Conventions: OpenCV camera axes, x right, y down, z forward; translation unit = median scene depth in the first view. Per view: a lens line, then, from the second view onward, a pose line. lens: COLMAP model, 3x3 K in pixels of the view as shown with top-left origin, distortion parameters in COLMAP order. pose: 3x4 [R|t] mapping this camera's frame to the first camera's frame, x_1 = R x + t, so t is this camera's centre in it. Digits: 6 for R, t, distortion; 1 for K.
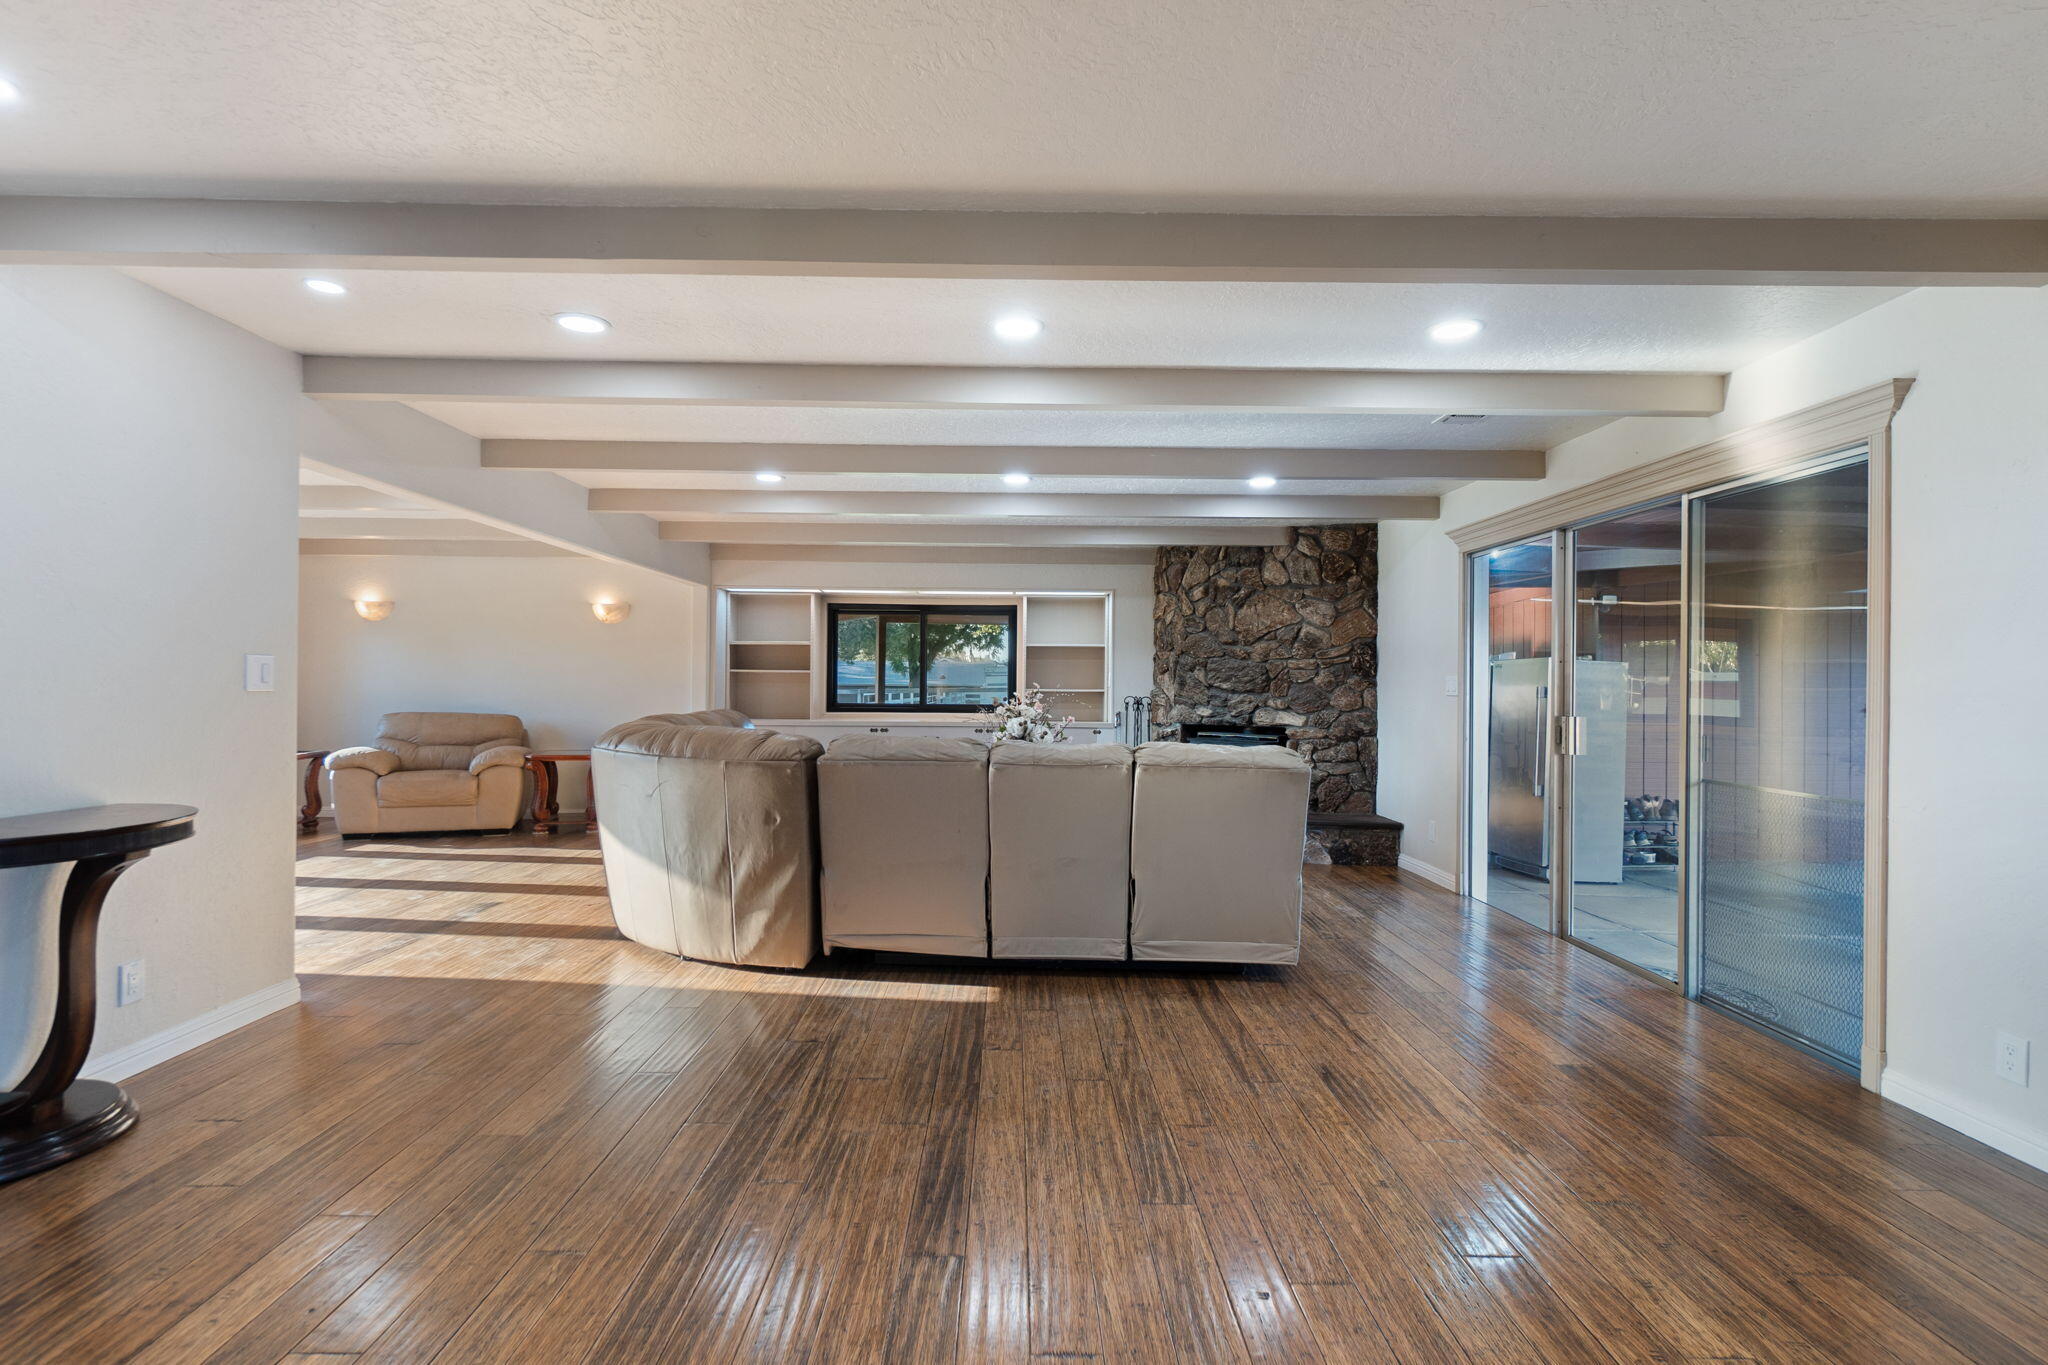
lens RADIAL K [[887.5, 0, 1028.3], [0, 887.5, 684.2], [0, 0, 1]] dist [0.002230, 0.000331]
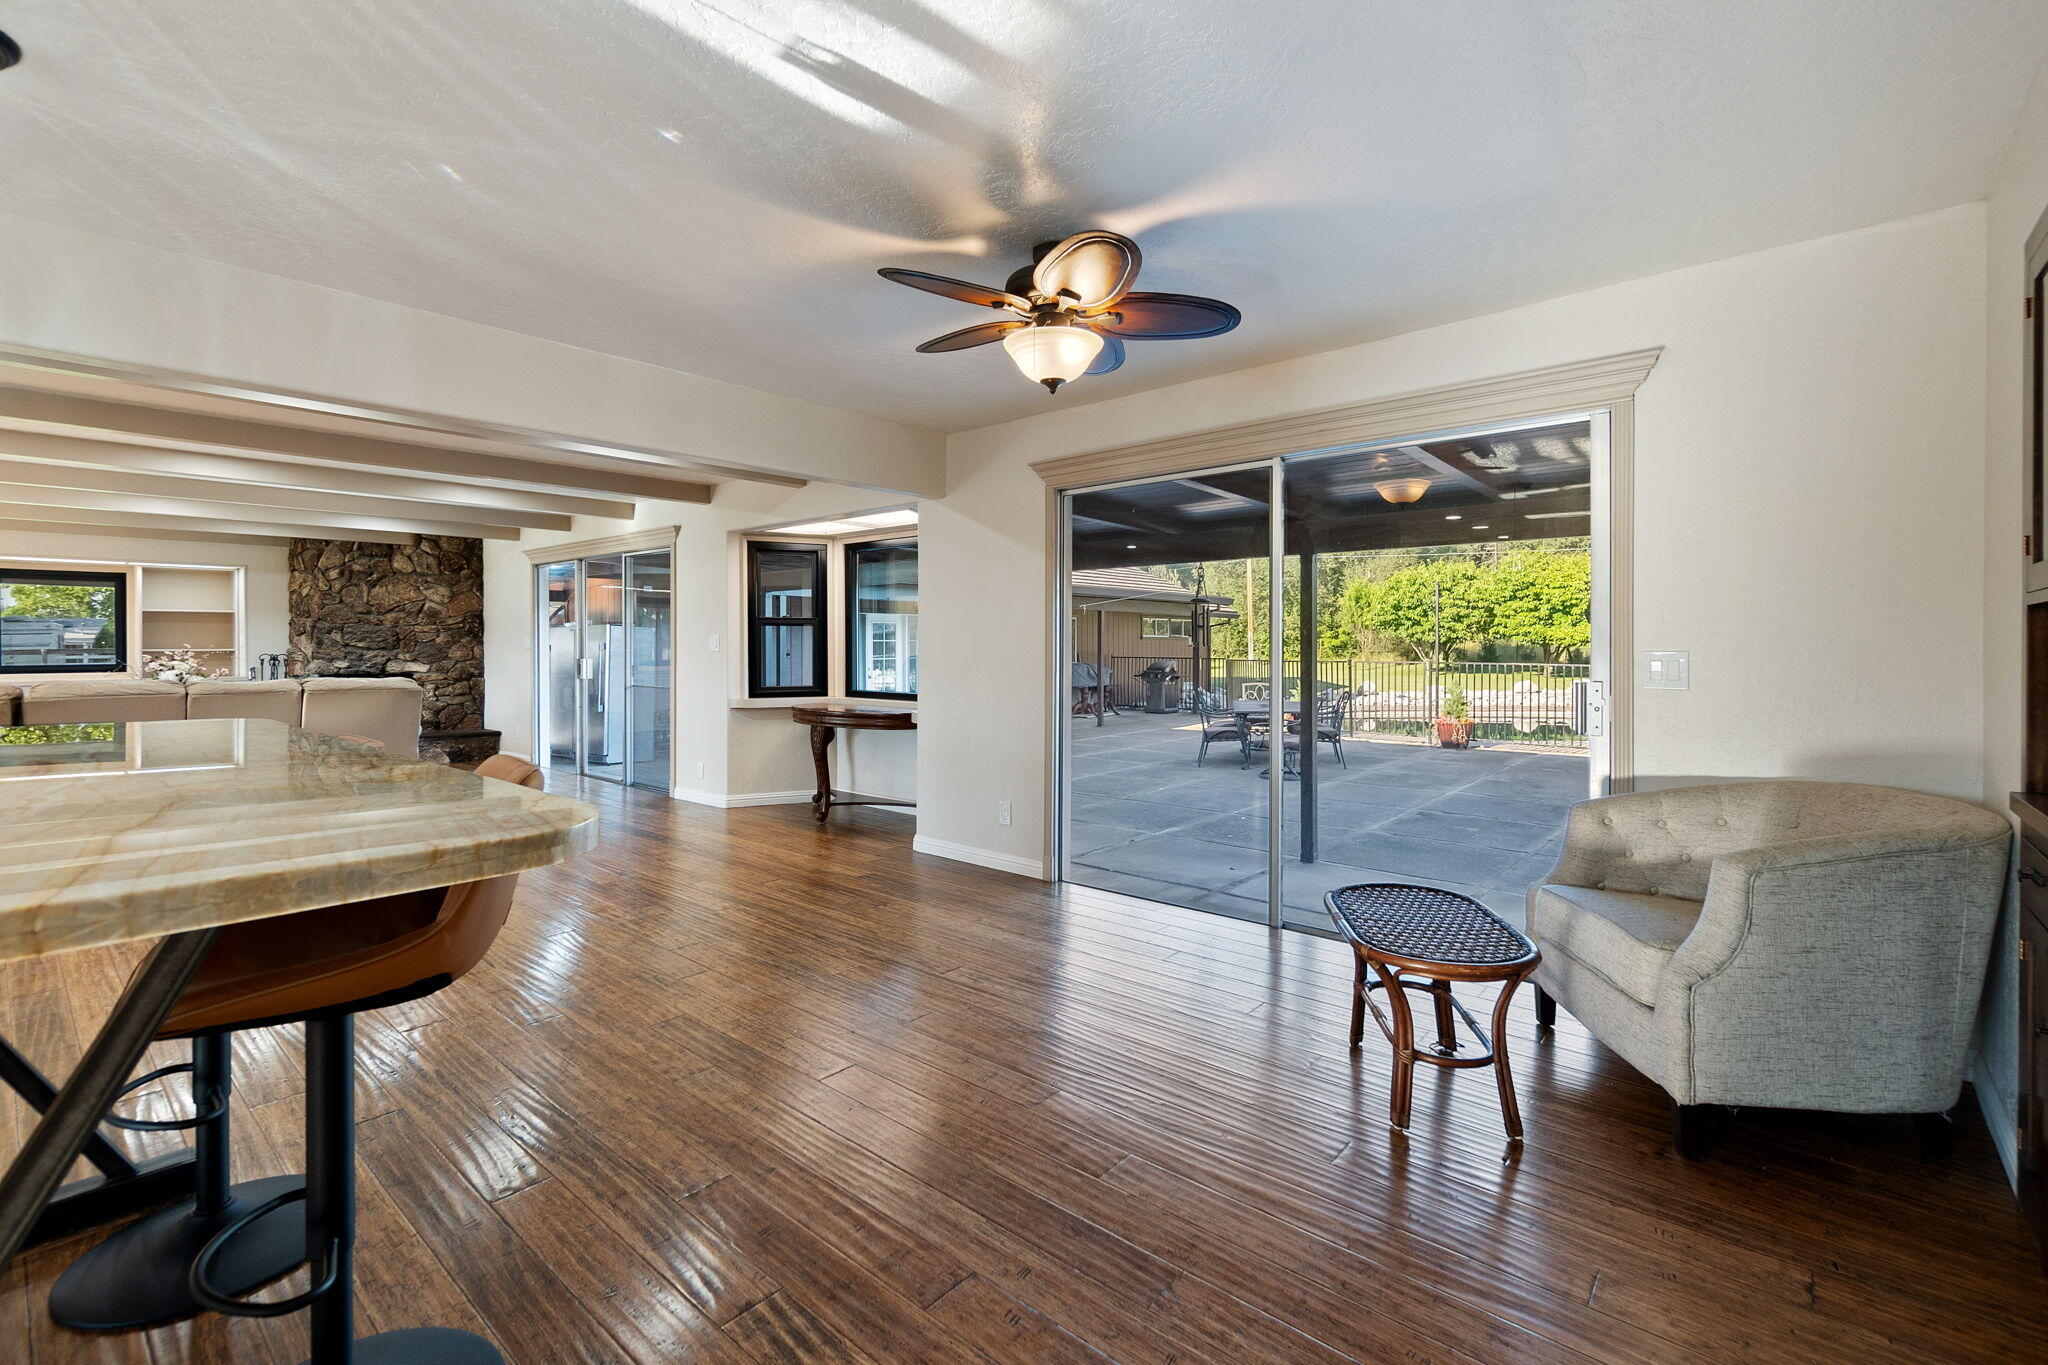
lens RADIAL K [[922.5, 0, 1053.8], [0, 922.5, 650.9], [0, 0, 1]] dist [-0.000694, 0.000005]
pose [[0.641676, -0.015886, 0.766811, -0.182655], [0.006932, 0.999865, 0.014914, -0.002236], [-0.766944, -0.004255, 0.641700, -0.729674]]
